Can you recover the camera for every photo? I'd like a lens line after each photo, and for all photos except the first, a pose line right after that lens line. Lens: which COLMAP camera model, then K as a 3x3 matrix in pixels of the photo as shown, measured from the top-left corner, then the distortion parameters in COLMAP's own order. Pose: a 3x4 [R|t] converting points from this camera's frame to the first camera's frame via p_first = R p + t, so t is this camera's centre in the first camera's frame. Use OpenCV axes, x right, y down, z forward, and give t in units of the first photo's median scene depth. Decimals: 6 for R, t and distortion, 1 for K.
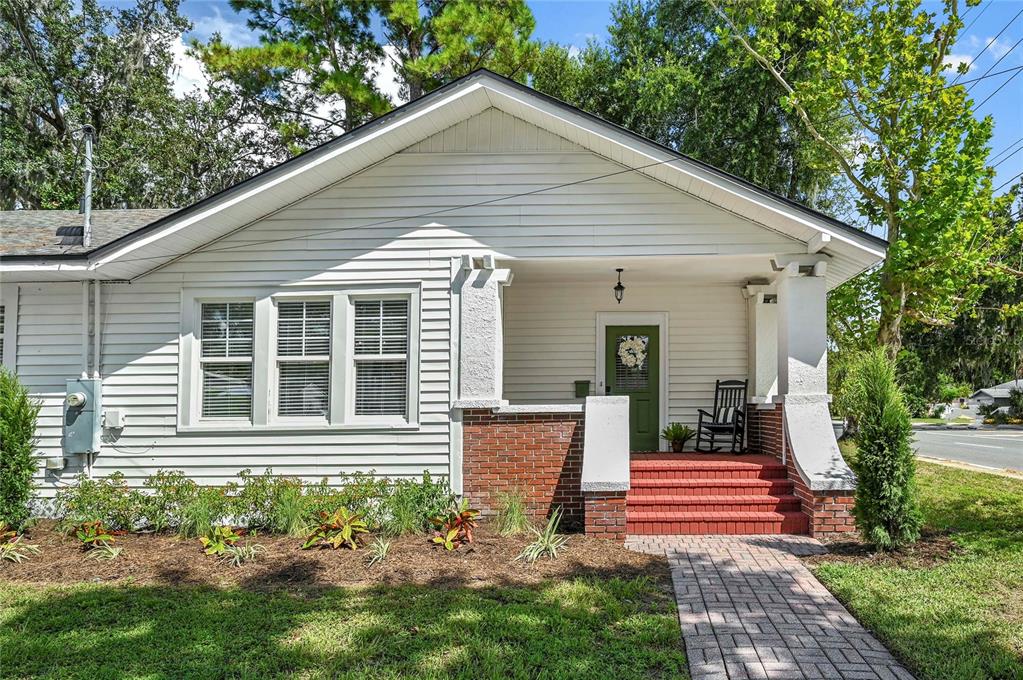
lens RADIAL K [[702.2, 0, 514.6], [0, 702.2, 365.0], [0, 0, 1]] dist [0.000291, 0.001896]
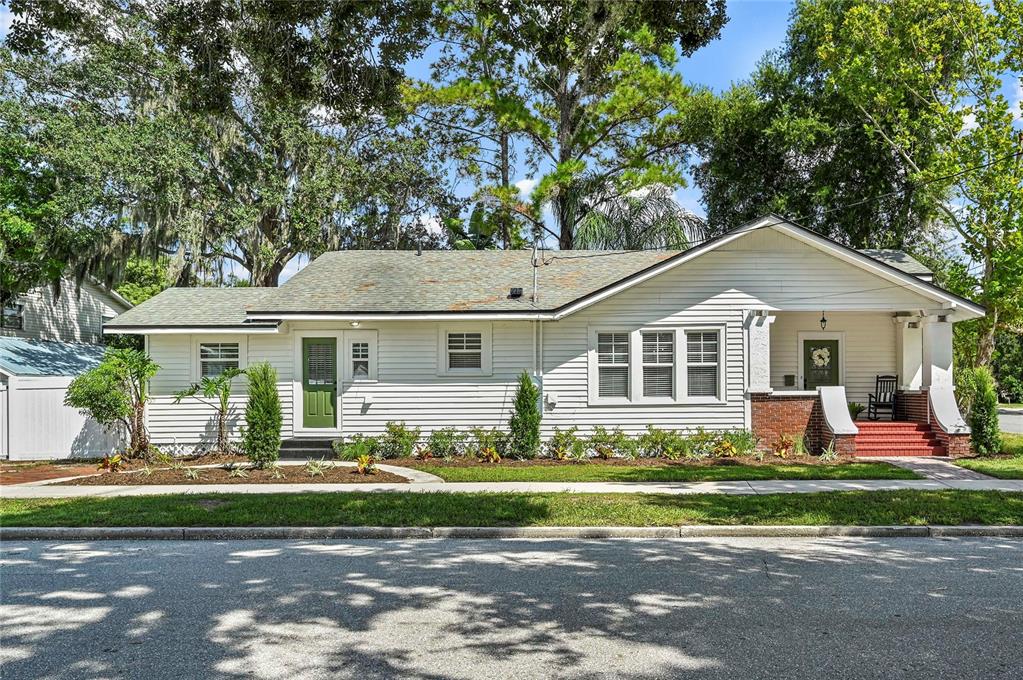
lens RADIAL K [[885.1, 0, 511.5], [0, 885.1, 340.0], [0, 0, 1]] dist [0.015861, 0.006518]
pose [[0.999994, 0.002803, 0.001876, -0.682737], [-0.002811, 0.999987, 0.004333, -0.081293], [-0.001864, -0.004338, 0.999989, -1.267628]]
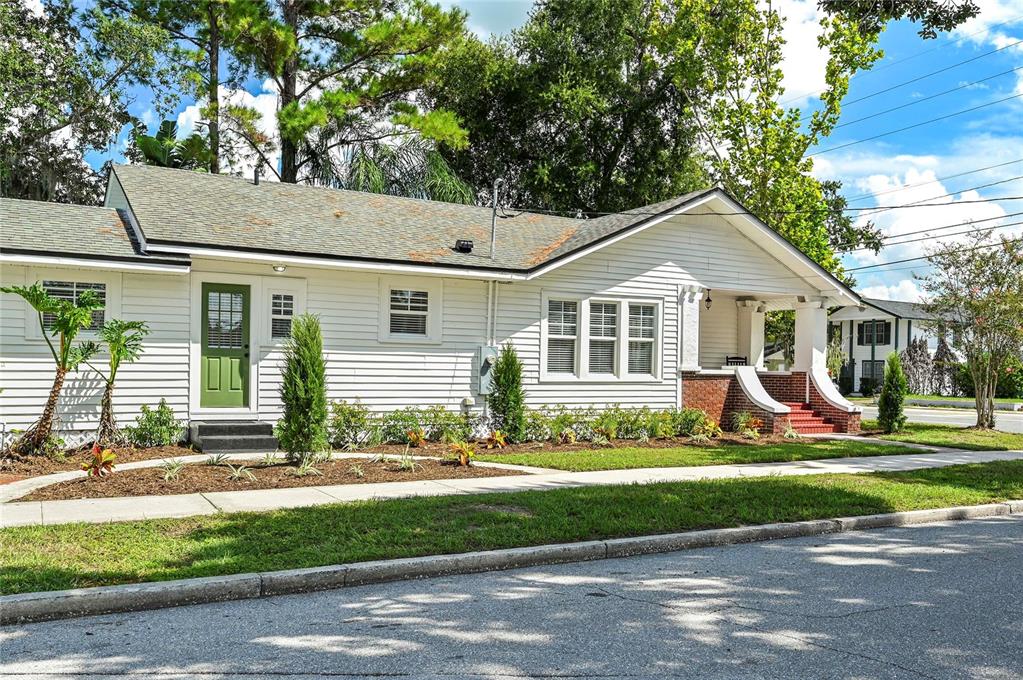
lens RADIAL K [[1004.6, 0, 511.5], [0, 1004.6, 340.0], [0, 0, 1]] dist [0.007299, 0.005339]
pose [[0.830292, 0.038698, 0.555983, -1.792235], [-0.057765, 0.998189, 0.016787, -0.032473], [-0.554327, -0.046055, 0.831024, -0.838497]]
